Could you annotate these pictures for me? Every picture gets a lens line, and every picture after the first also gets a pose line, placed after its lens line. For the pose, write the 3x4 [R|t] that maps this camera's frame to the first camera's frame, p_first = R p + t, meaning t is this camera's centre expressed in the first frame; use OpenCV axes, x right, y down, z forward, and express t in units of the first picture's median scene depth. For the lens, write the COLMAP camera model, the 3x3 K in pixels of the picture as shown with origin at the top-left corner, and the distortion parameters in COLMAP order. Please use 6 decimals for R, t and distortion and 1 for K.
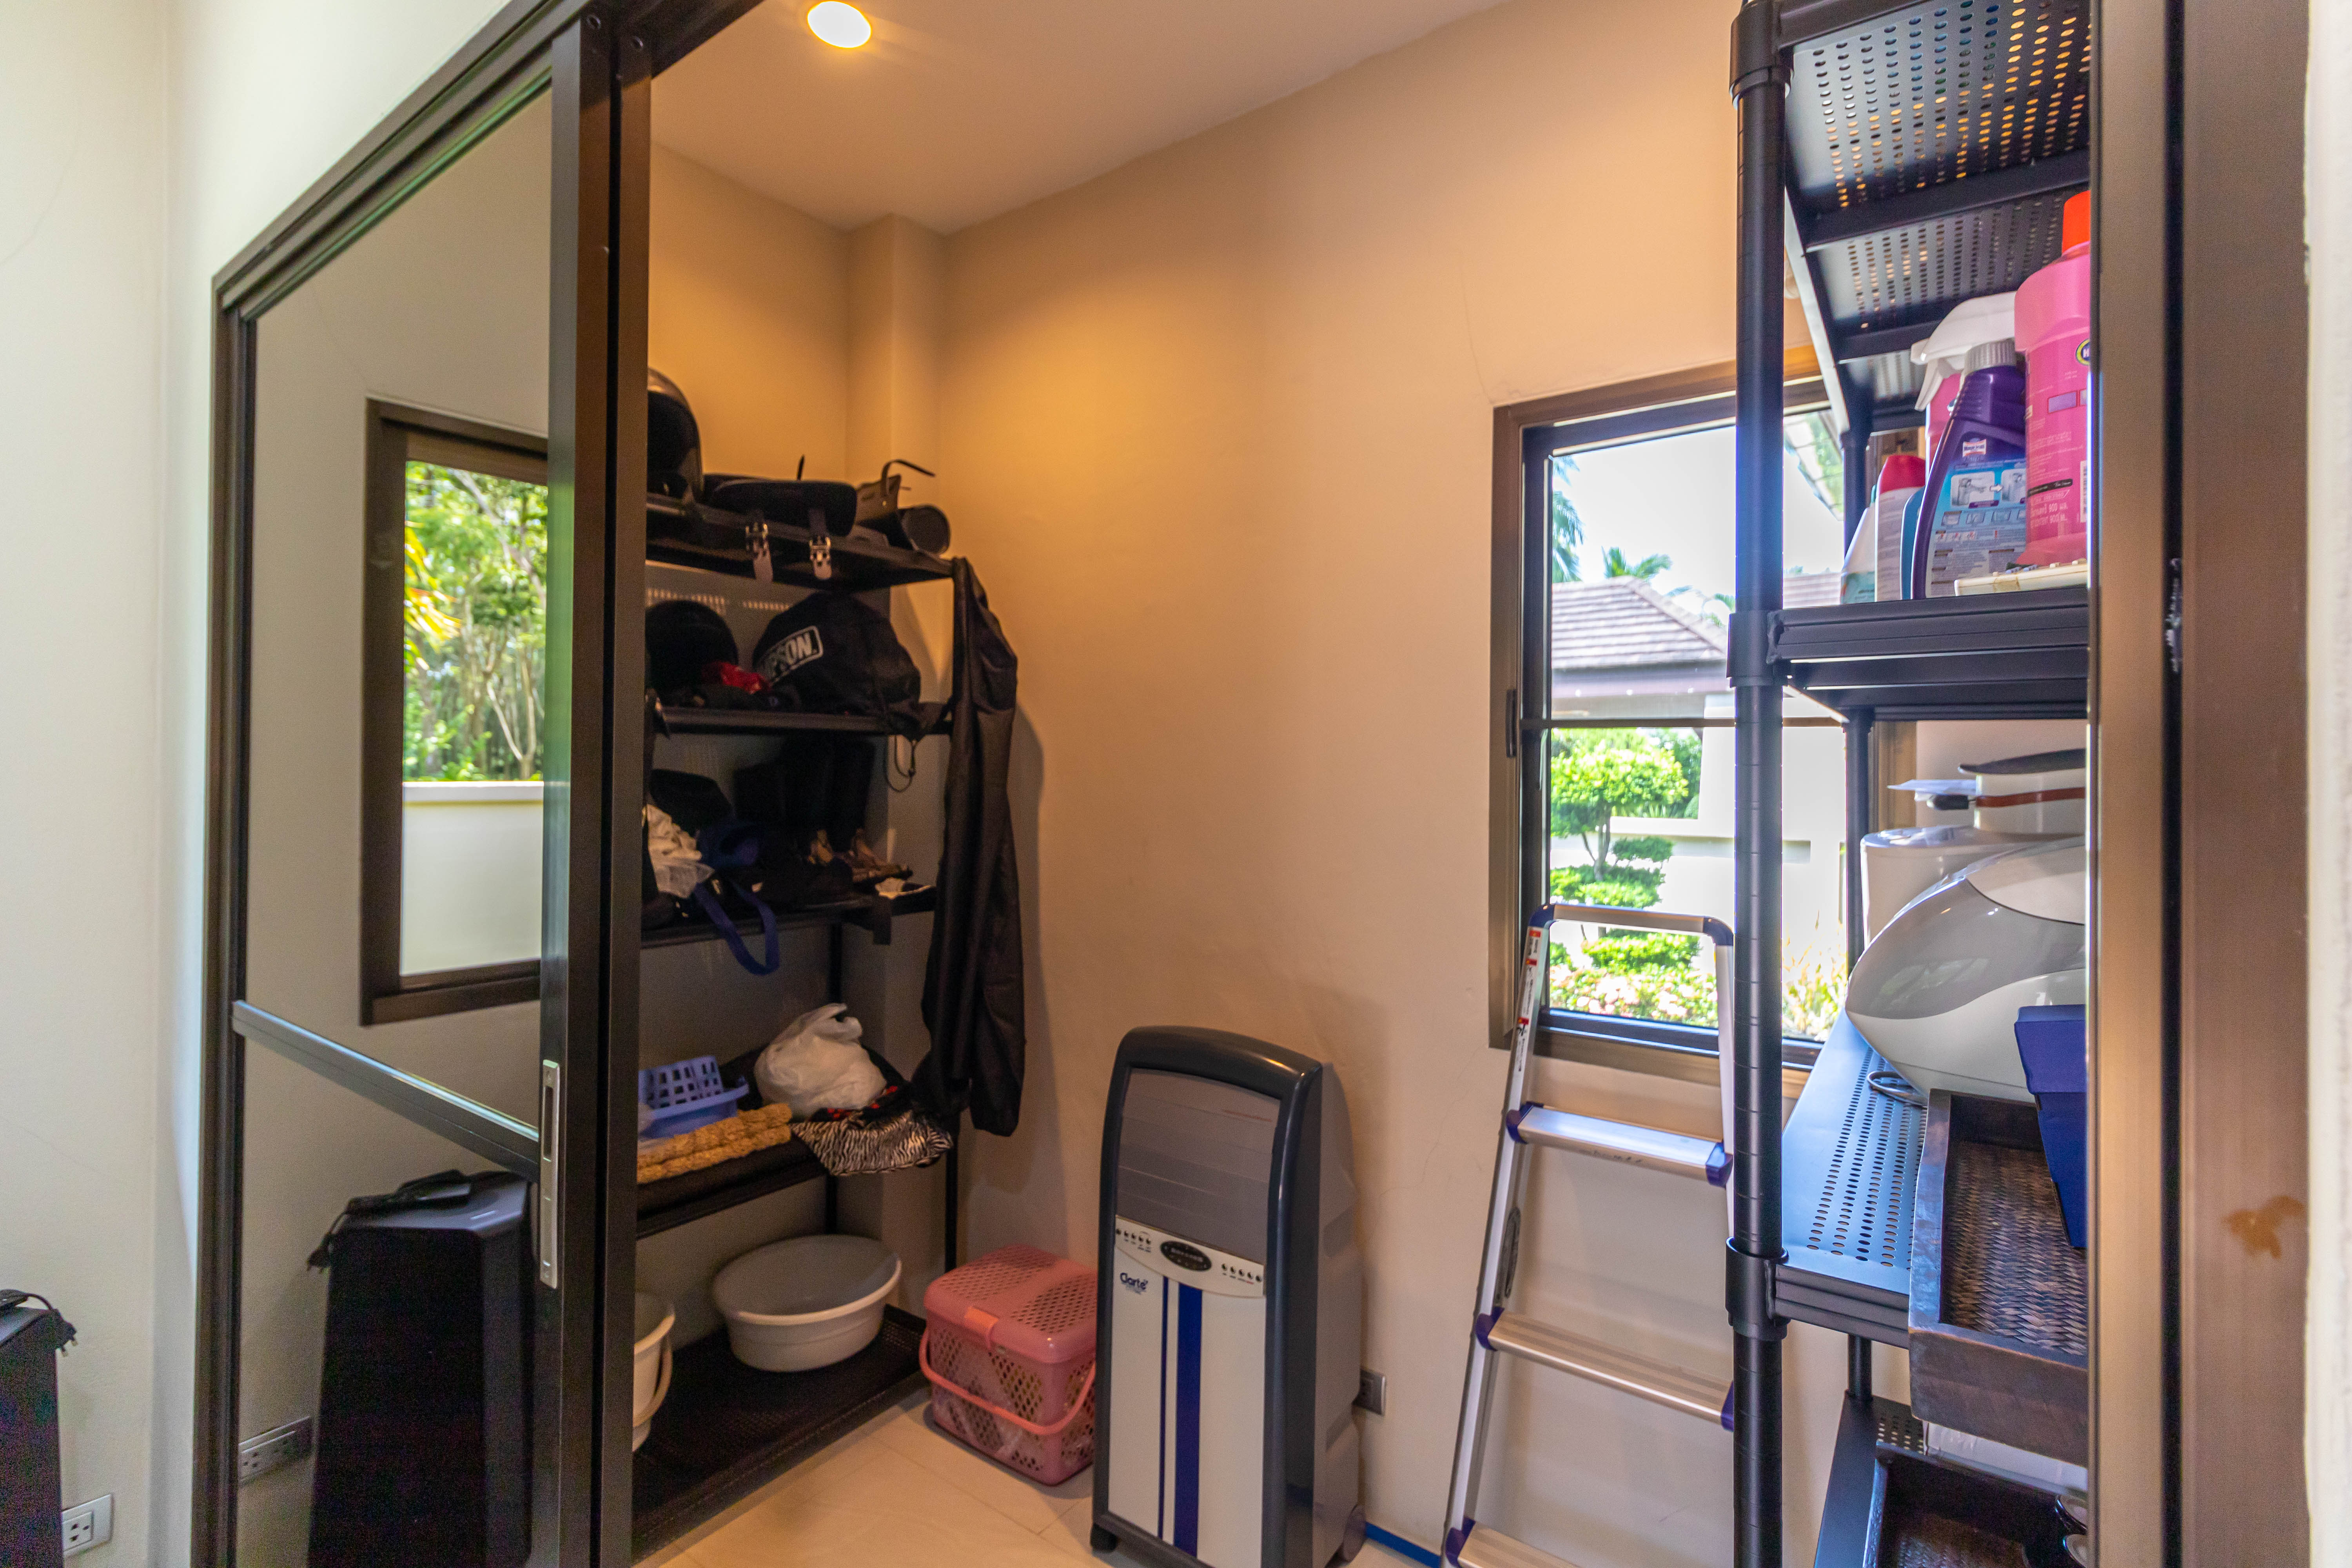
lens RADIAL K [[1076.4, 0, 1179.8], [0, 1076.4, 774.5], [0, 0, 1]] dist [-0.000994, 0.001445]
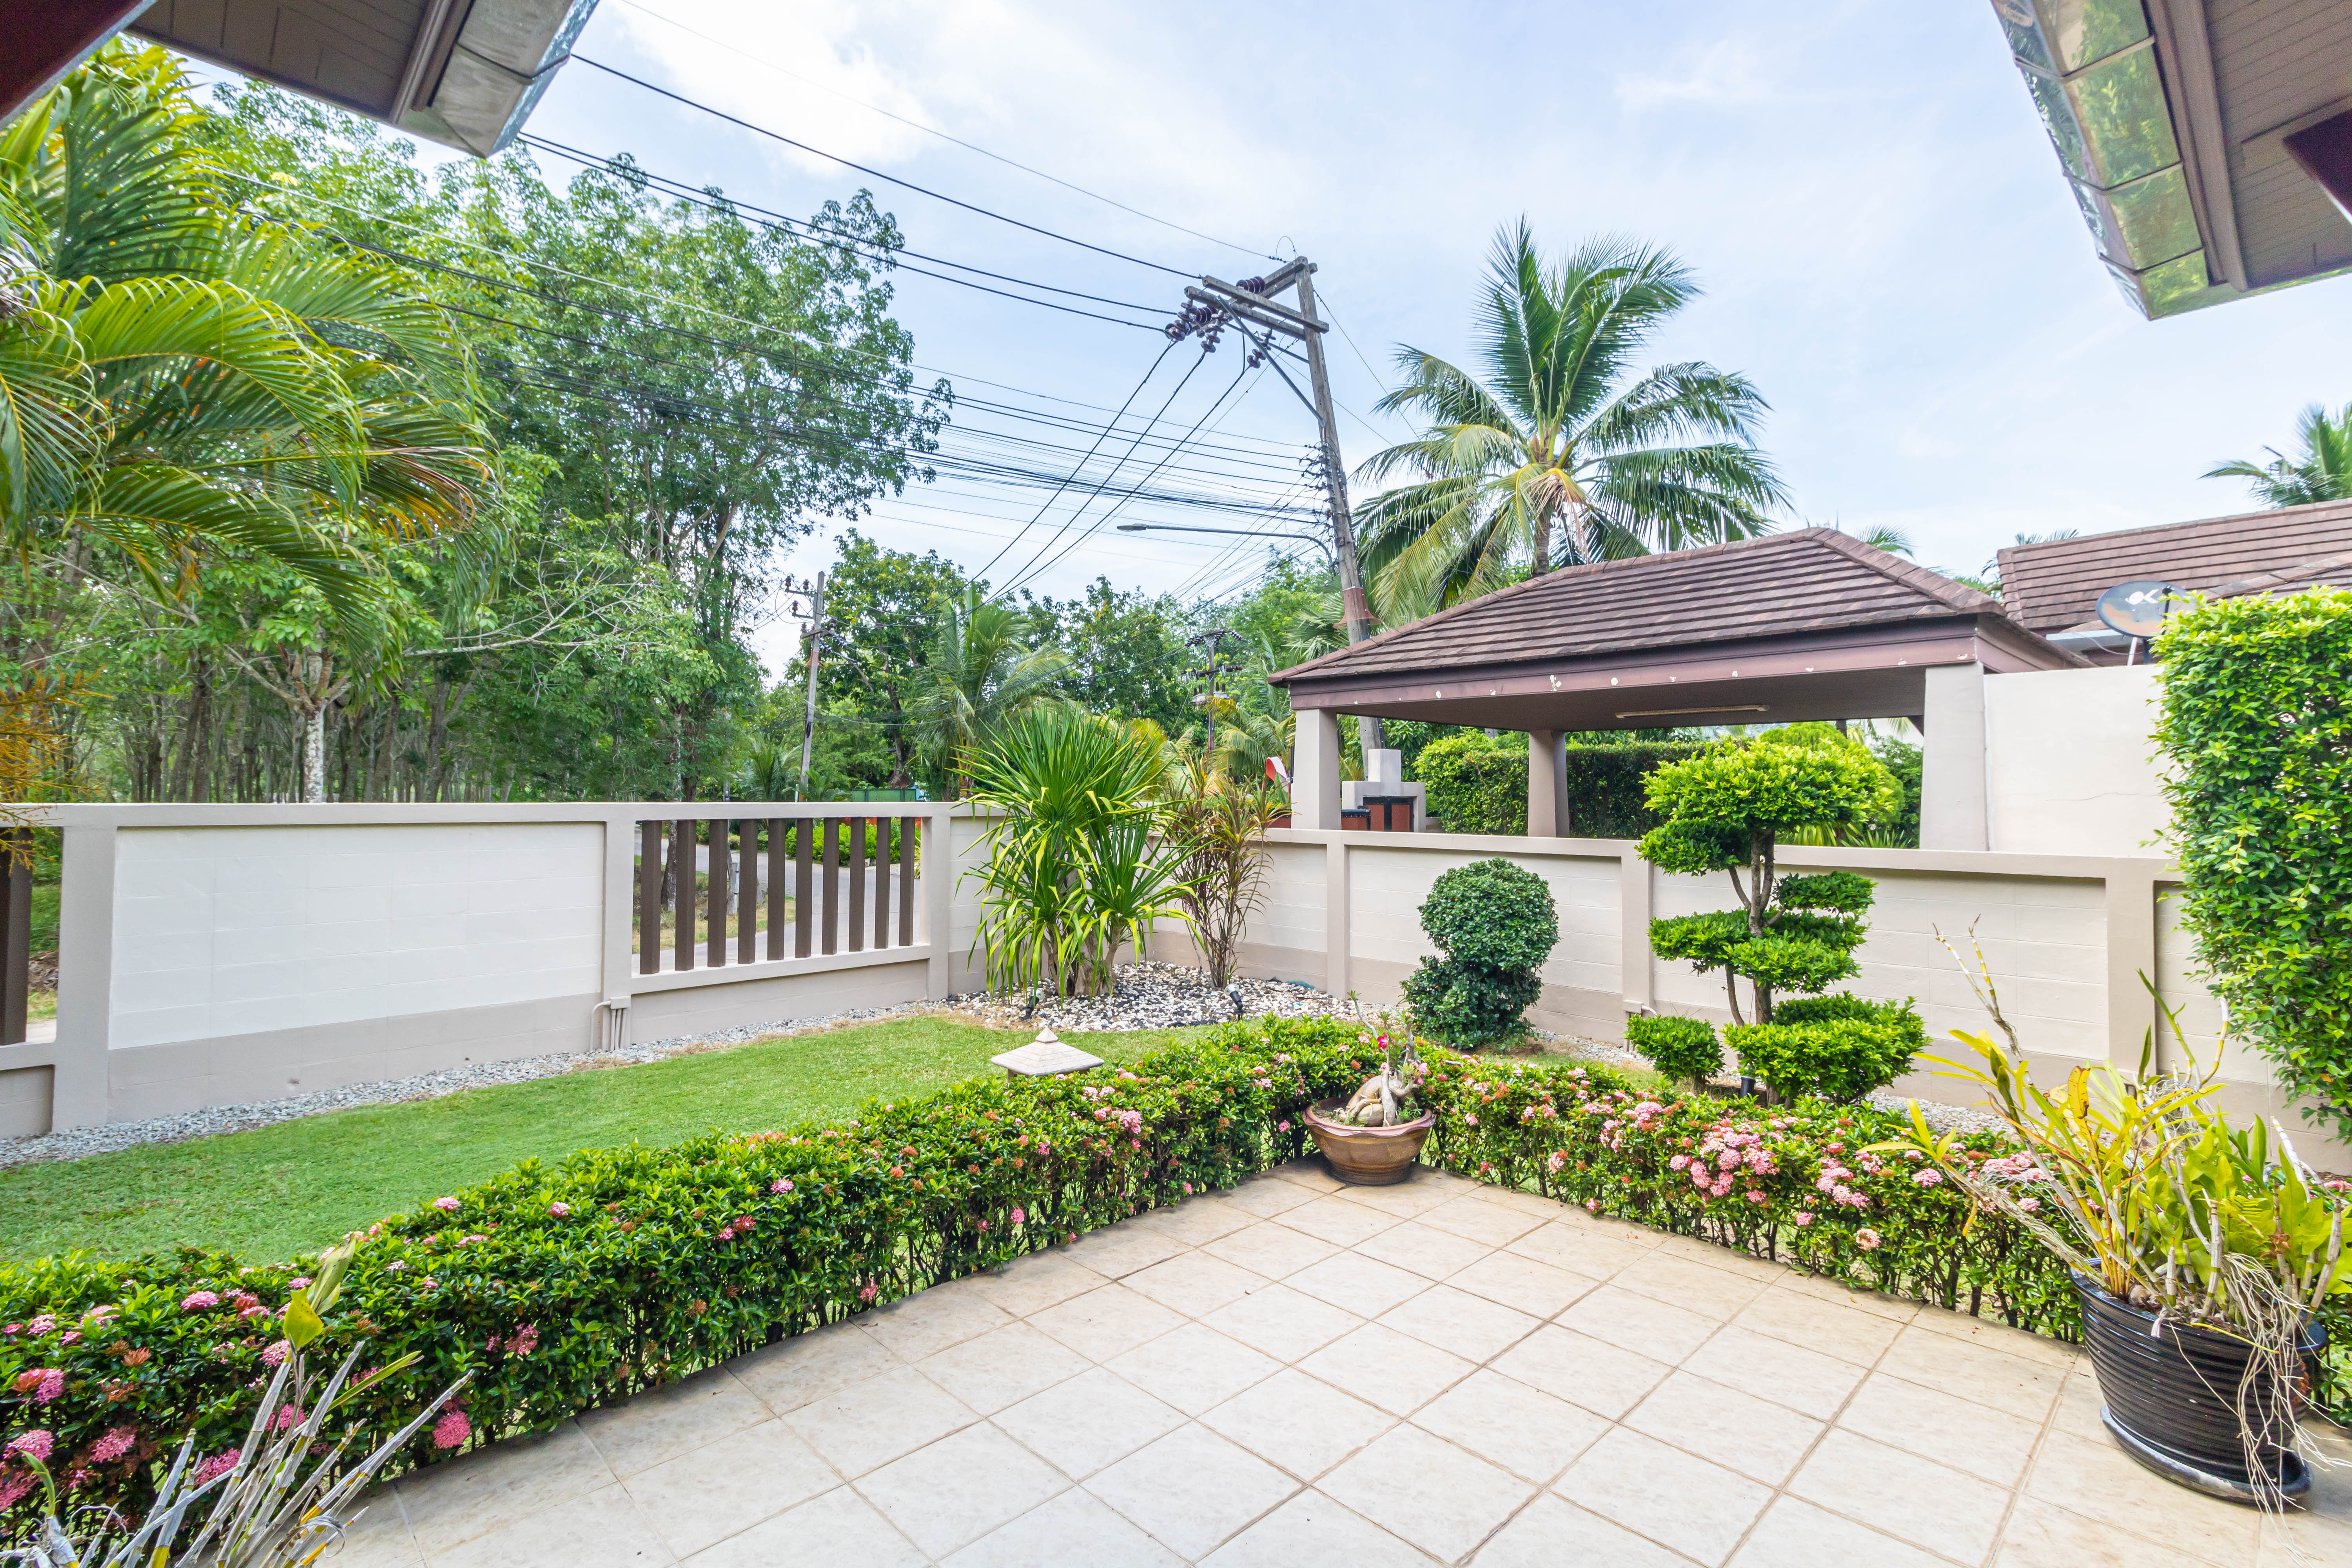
lens RADIAL K [[1076.4, 0, 1177.0], [0, 1076.4, 777.1], [0, 0, 1]] dist [-0.000994, 0.001445]
pose [[0.985222, -0.016154, -0.170521, 0.145520], [0.012187, 0.999631, -0.024284, 0.009483], [0.170850, 0.021847, 0.985055, 0.261177]]
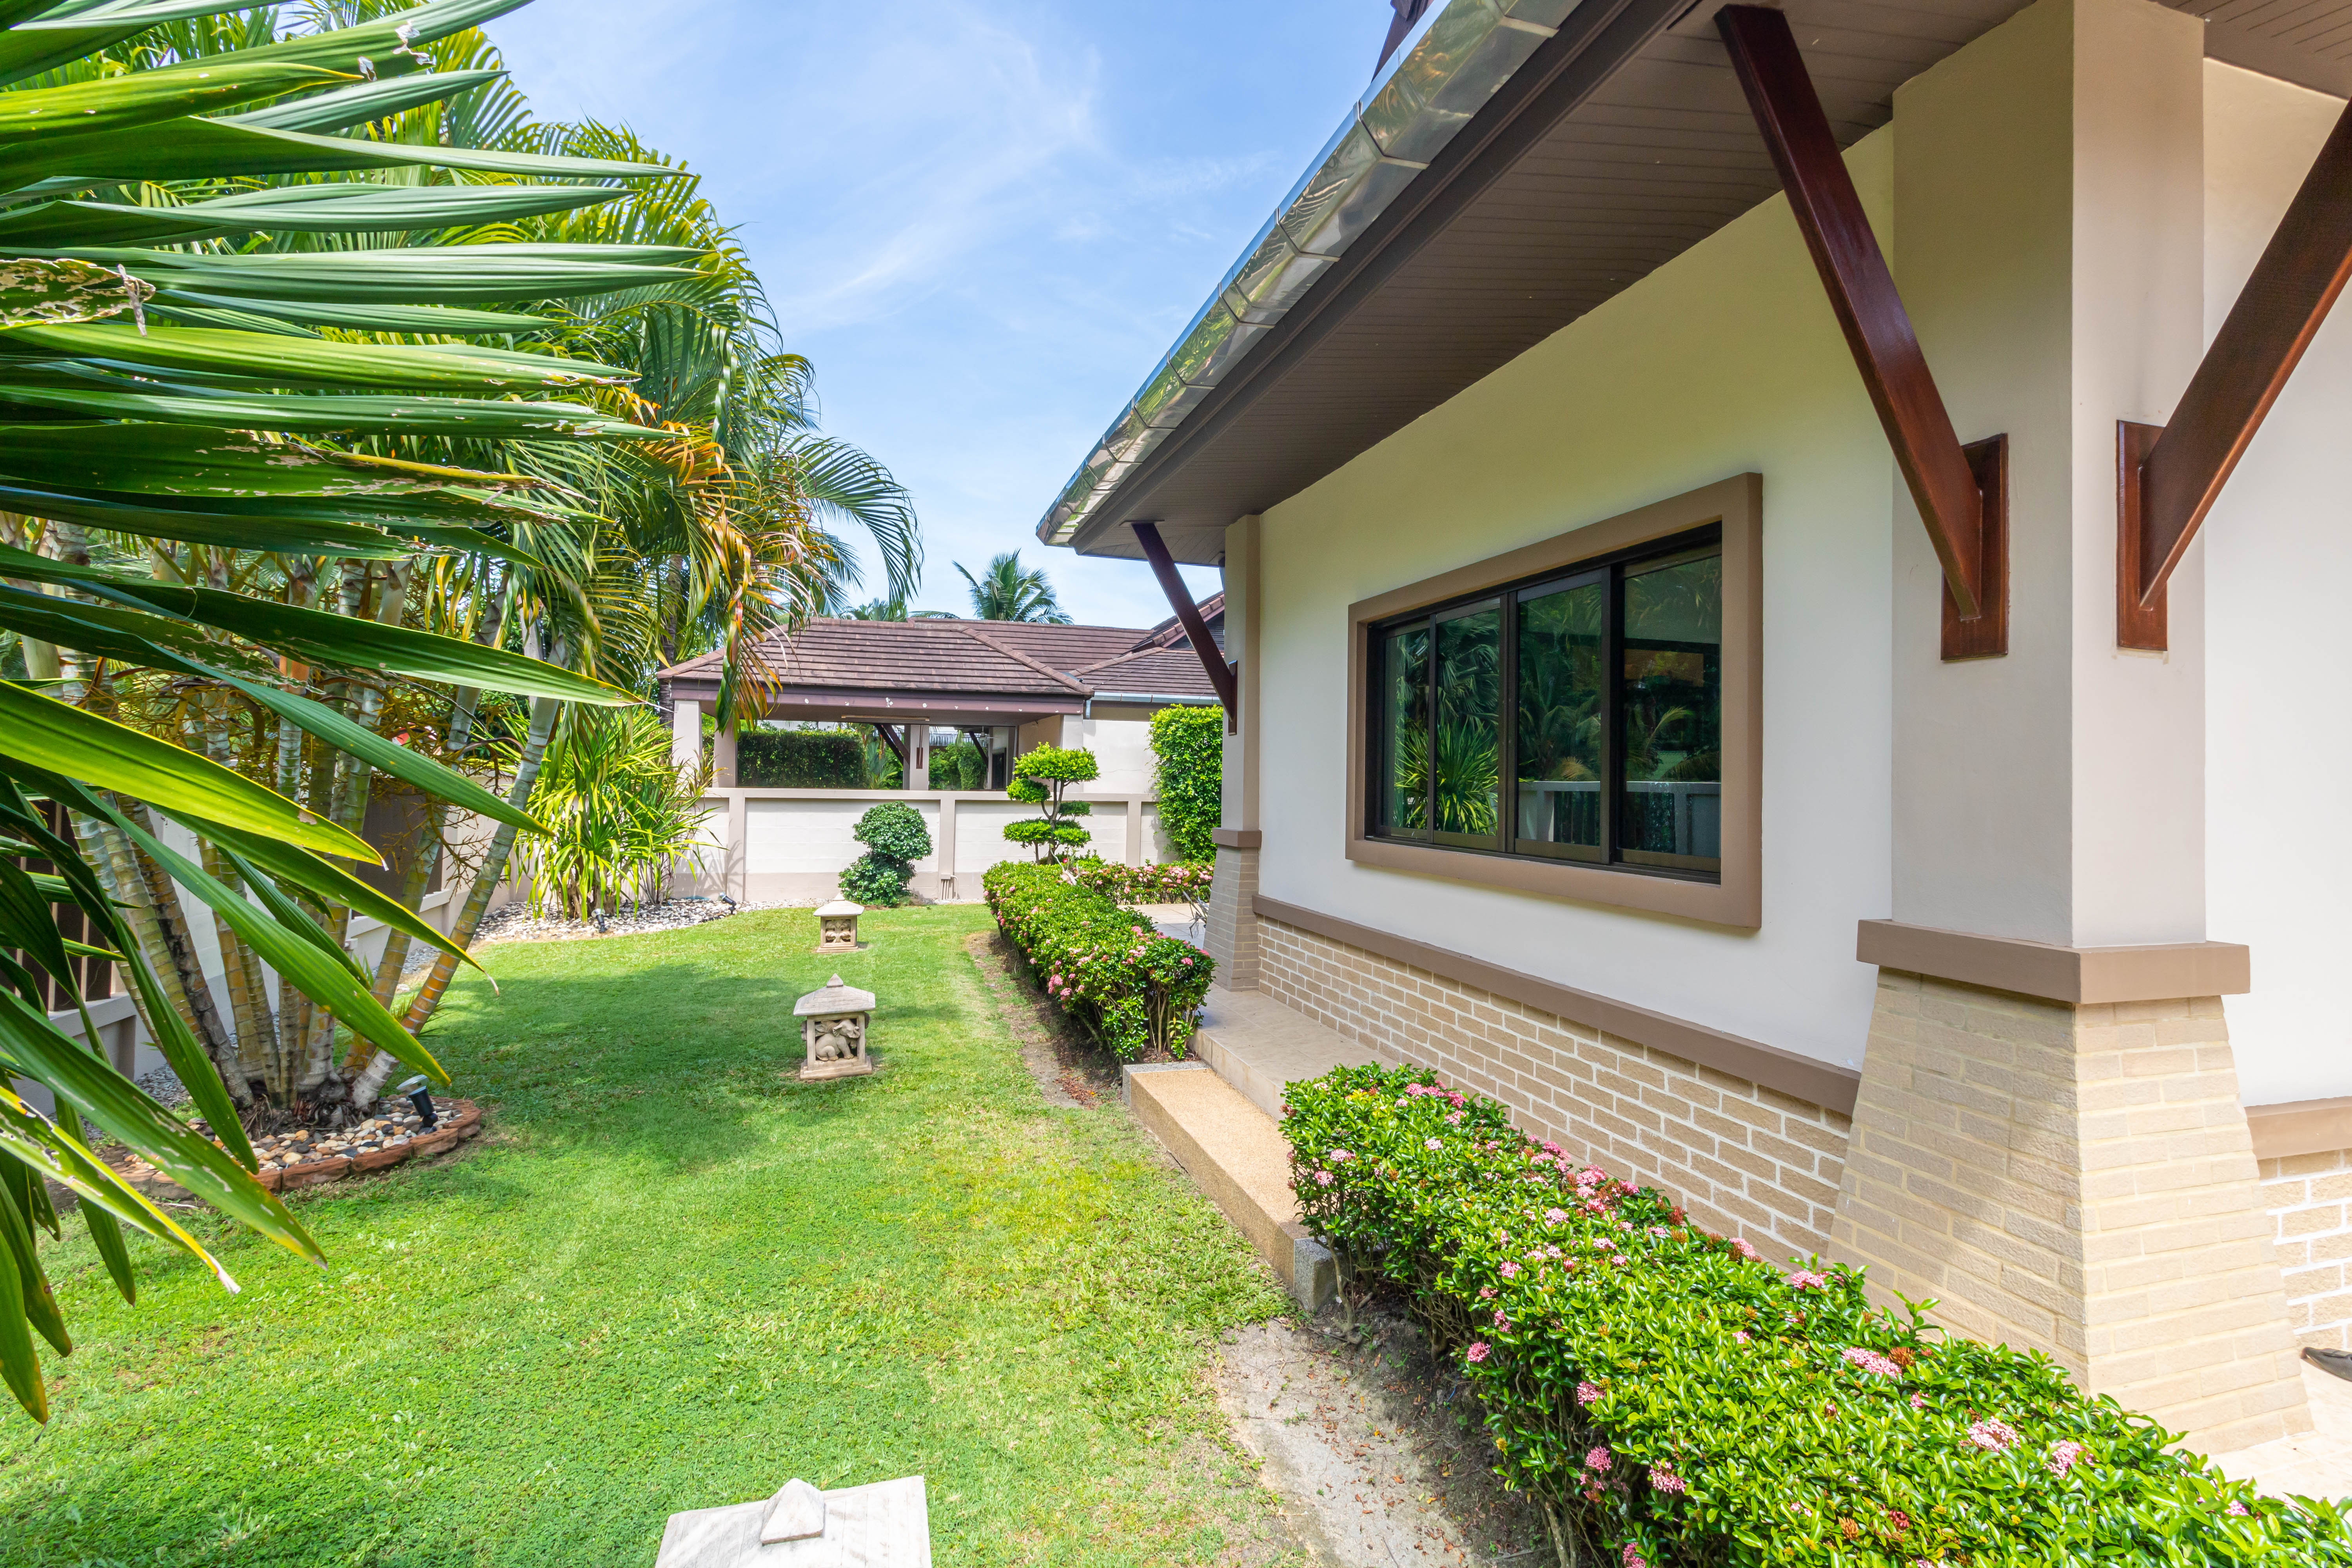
lens RADIAL K [[1076.4, 0, 1175.5], [0, 1076.4, 762.5], [0, 0, 1]] dist [-0.000994, 0.001445]
pose [[0.598147, -0.004914, 0.801371, -0.788868], [0.001686, 0.999987, 0.004874, -0.006938], [-0.801385, -0.001565, 0.598147, -0.117159]]
